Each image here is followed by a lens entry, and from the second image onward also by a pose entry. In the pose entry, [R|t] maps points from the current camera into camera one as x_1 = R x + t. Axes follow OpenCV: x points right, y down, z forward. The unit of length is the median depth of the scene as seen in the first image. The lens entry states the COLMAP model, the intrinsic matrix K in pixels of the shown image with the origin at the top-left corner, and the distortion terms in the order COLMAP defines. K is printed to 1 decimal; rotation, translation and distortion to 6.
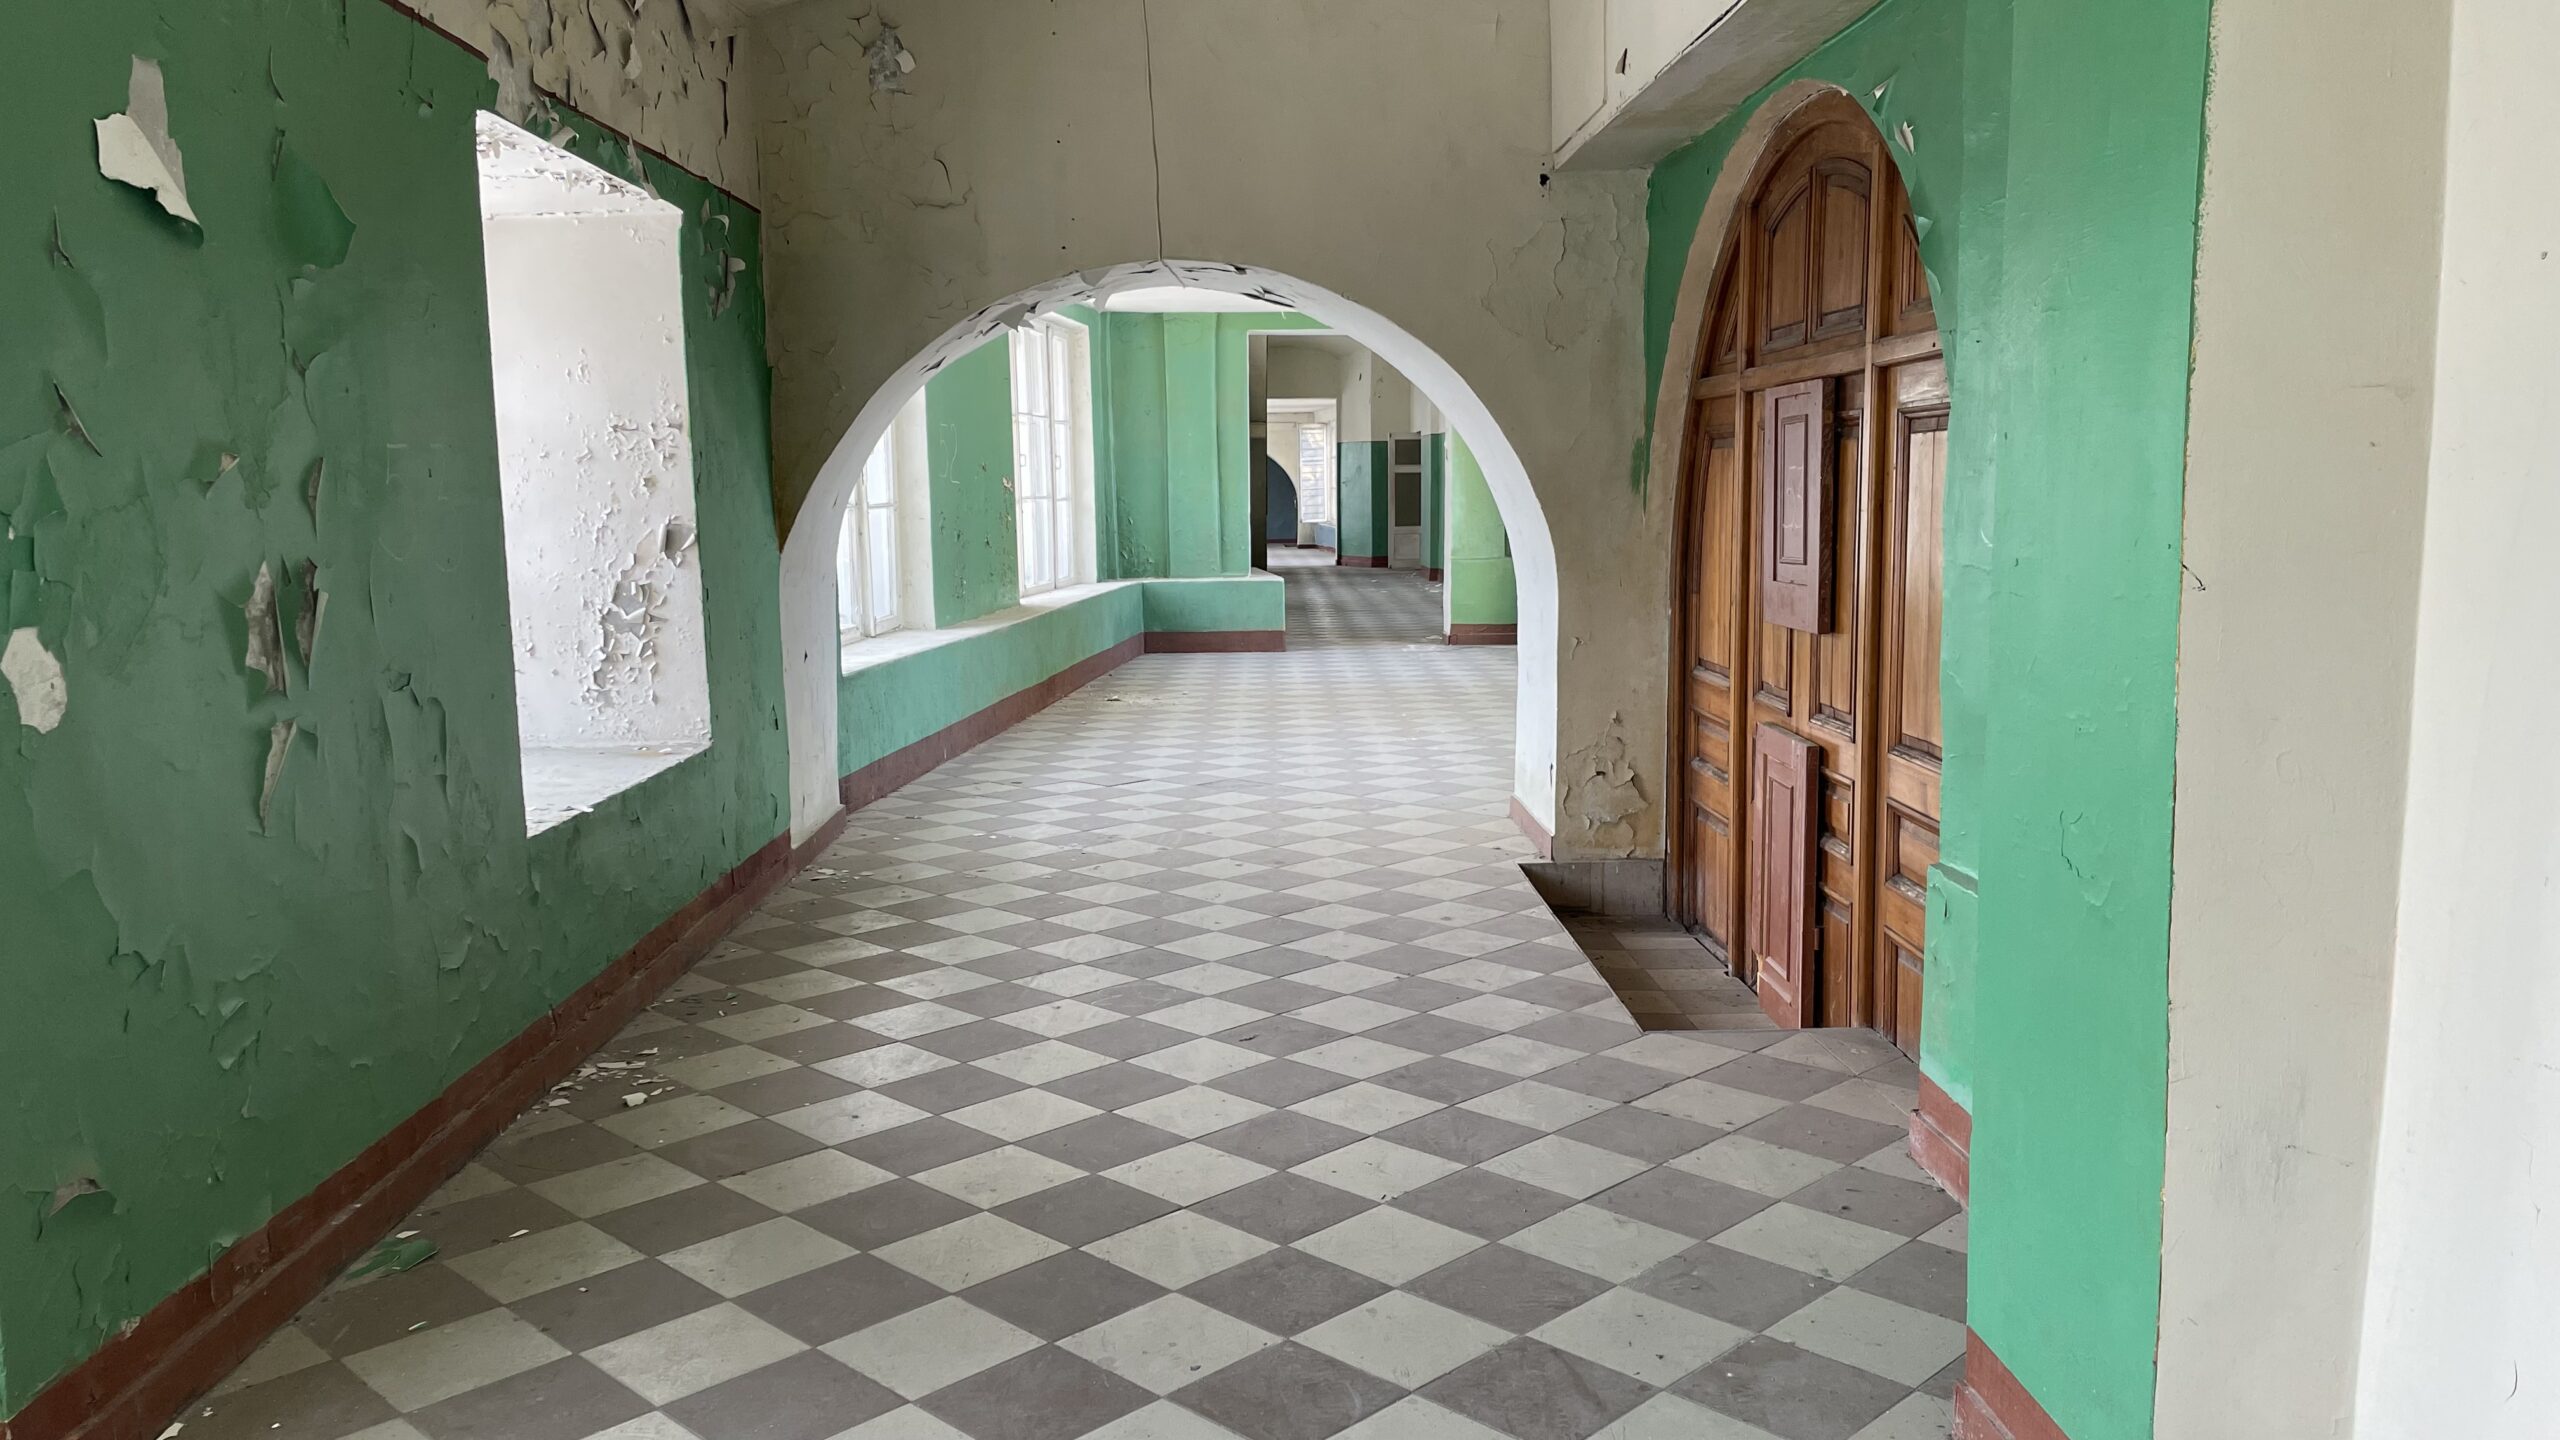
lens RADIAL K [[1907.3, 0, 1286.7], [0, 1907.3, 700.1], [0, 0, 1]] dist [0.080486, -0.098716]
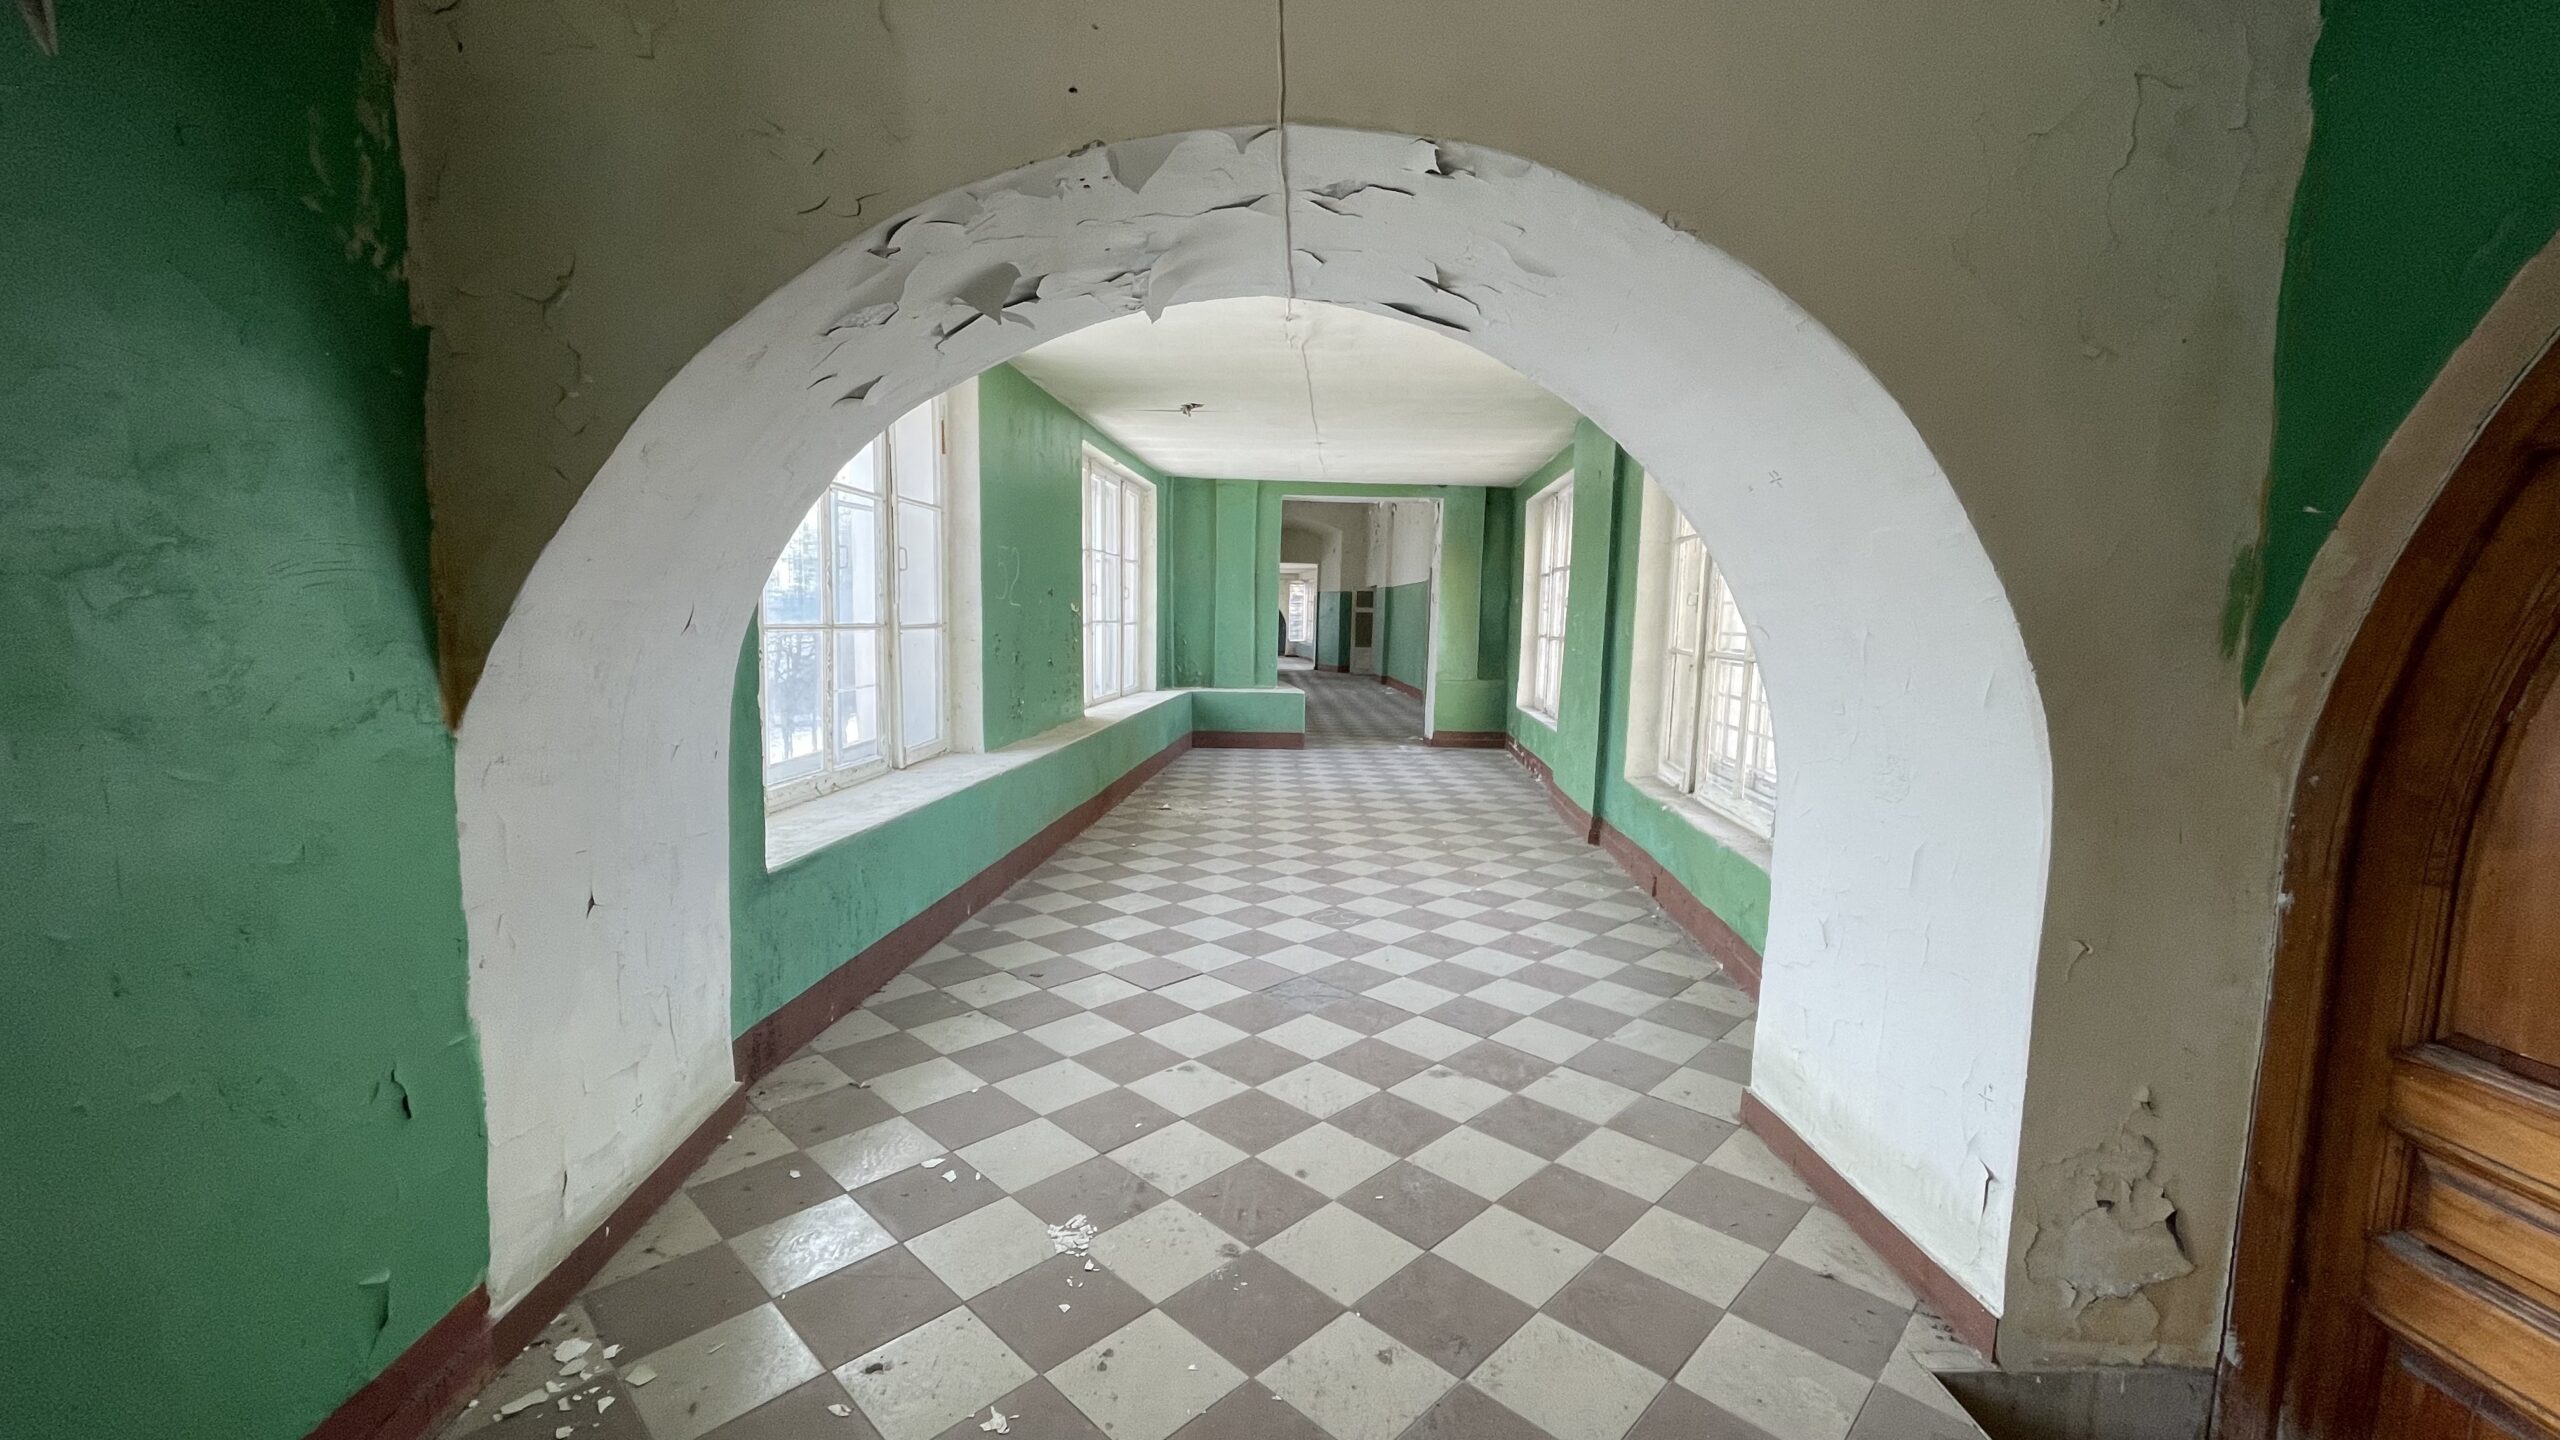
lens RADIAL K [[1012.7, 0, 1280.0], [0, 1012.7, 720.0], [0, 0, 1]] dist [-0.002620, -0.000198]
pose [[0.999376, 0.030812, 0.017245, -0.029864], [-0.030607, 0.999459, -0.012005, -0.037710], [-0.017606, 0.011469, 0.999779, 0.343420]]
